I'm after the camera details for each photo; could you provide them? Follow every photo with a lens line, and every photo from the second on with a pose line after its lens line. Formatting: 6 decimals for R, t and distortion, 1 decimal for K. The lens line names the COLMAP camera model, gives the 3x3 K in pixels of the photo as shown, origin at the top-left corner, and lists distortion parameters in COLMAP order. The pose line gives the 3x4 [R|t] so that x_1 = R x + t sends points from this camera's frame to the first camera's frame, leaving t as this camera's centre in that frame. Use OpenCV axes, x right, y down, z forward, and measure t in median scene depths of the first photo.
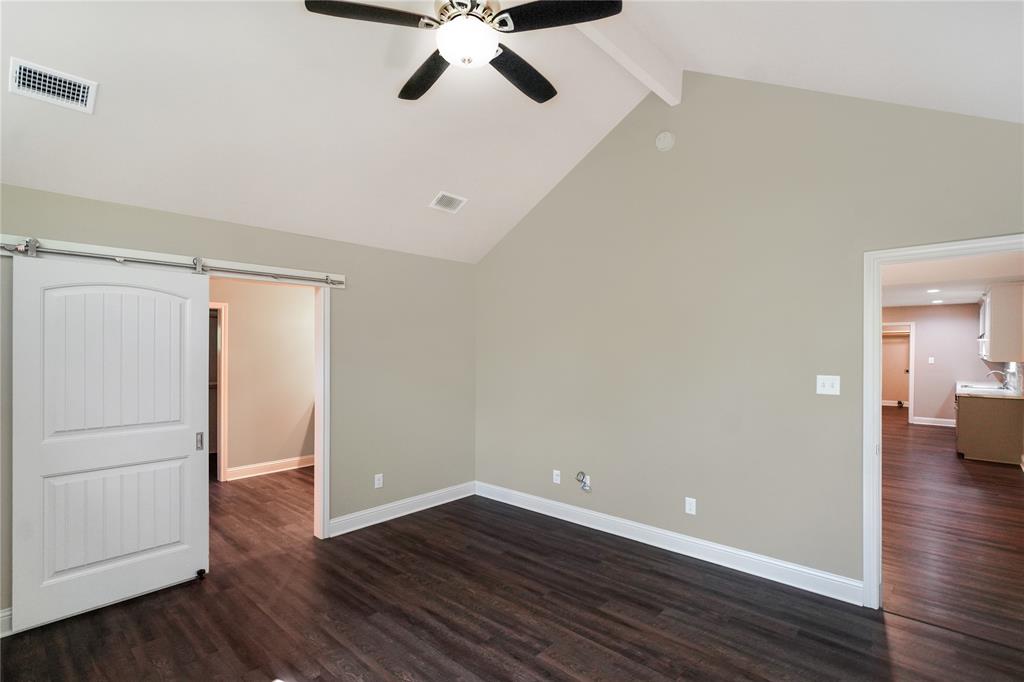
lens RADIAL K [[464.1, 0, 506.4], [0, 464.1, 343.1], [0, 0, 1]] dist [0.009079, -0.003048]
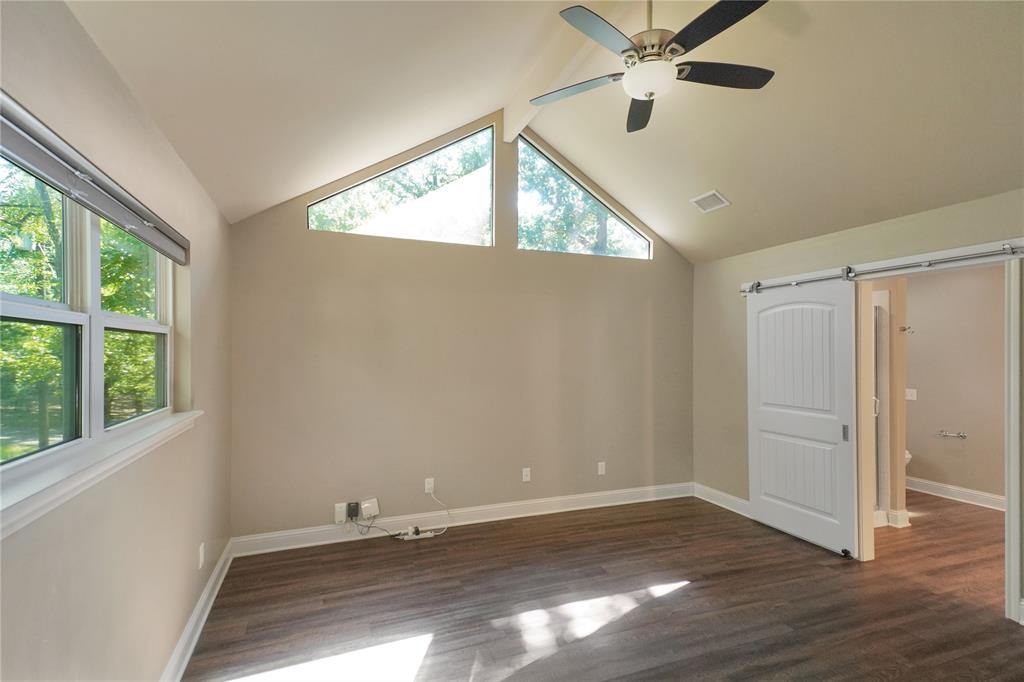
lens RADIAL K [[481.7, 0, 508.5], [0, 481.7, 351.4], [0, 0, 1]] dist [0.023583, 0.001130]
pose [[-0.412562, 0.002418, -0.910926, 0.779335], [0.014547, 0.999886, -0.003934, 0.010506], [0.910813, -0.014874, -0.412551, 0.806909]]
